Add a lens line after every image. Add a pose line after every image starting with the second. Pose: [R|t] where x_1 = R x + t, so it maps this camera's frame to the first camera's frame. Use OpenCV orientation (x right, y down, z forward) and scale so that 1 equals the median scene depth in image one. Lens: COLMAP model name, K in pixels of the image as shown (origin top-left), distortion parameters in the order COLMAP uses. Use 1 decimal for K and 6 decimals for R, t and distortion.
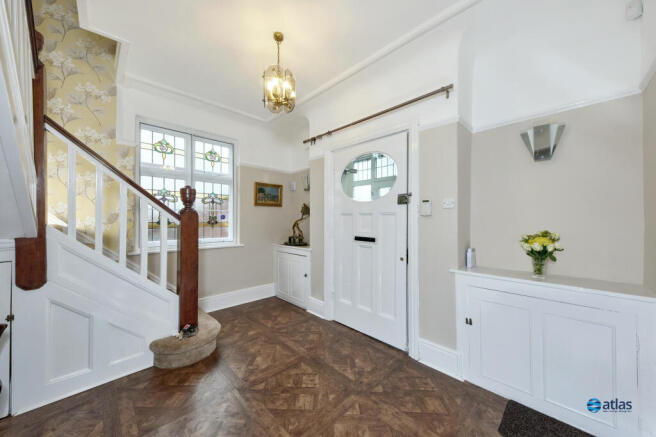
lens RADIAL K [[239.7, 0, 325.6], [0, 239.7, 218.2], [0, 0, 1]] dist [0.013257, 0.000621]
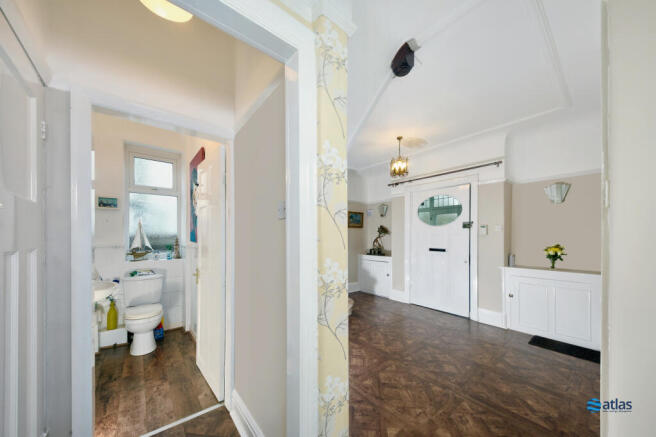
lens RADIAL K [[232.0, 0, 321.5], [0, 232.0, 235.2], [0, 0, 1]] dist [0.002699, 0.000042]
pose [[0.991888, 0.003601, -0.127067, -0.392254], [-0.003444, 0.999993, 0.001452, -0.008211], [0.127071, -0.001002, 0.991893, -0.596737]]
